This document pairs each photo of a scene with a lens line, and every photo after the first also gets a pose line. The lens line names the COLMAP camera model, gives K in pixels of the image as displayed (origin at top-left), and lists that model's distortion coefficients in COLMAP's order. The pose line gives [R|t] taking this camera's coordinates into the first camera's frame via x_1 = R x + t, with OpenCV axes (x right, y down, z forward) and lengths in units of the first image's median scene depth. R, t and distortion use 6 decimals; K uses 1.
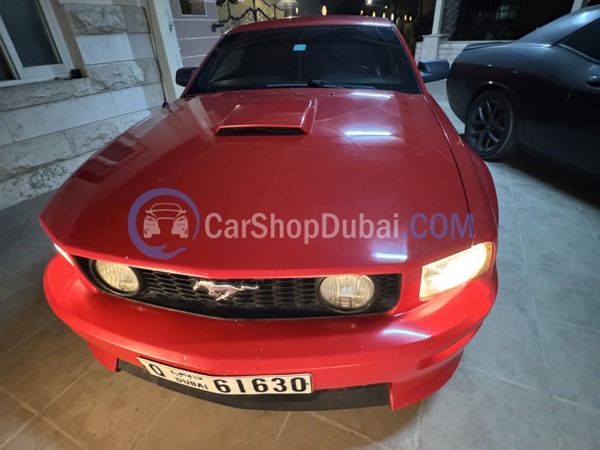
lens RADIAL K [[317.5, 0, 300.0], [0, 317.5, 225.0], [0, 0, 1]] dist [-0.007677, -0.002033]
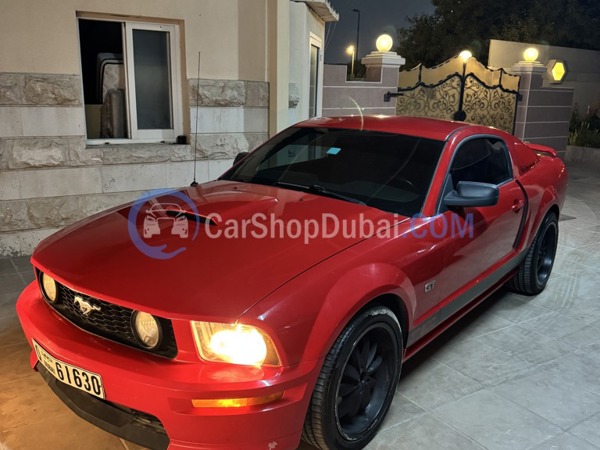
lens RADIAL K [[553.6, 0, 300.0], [0, 553.6, 225.0], [0, 0, 1]] dist [0.148940, -0.293311]
pose [[0.865151, 0.184293, -0.466422, 0.474865], [-0.313436, 0.924715, -0.216008, 0.028564], [0.391499, 0.333073, 0.857782, -0.265639]]
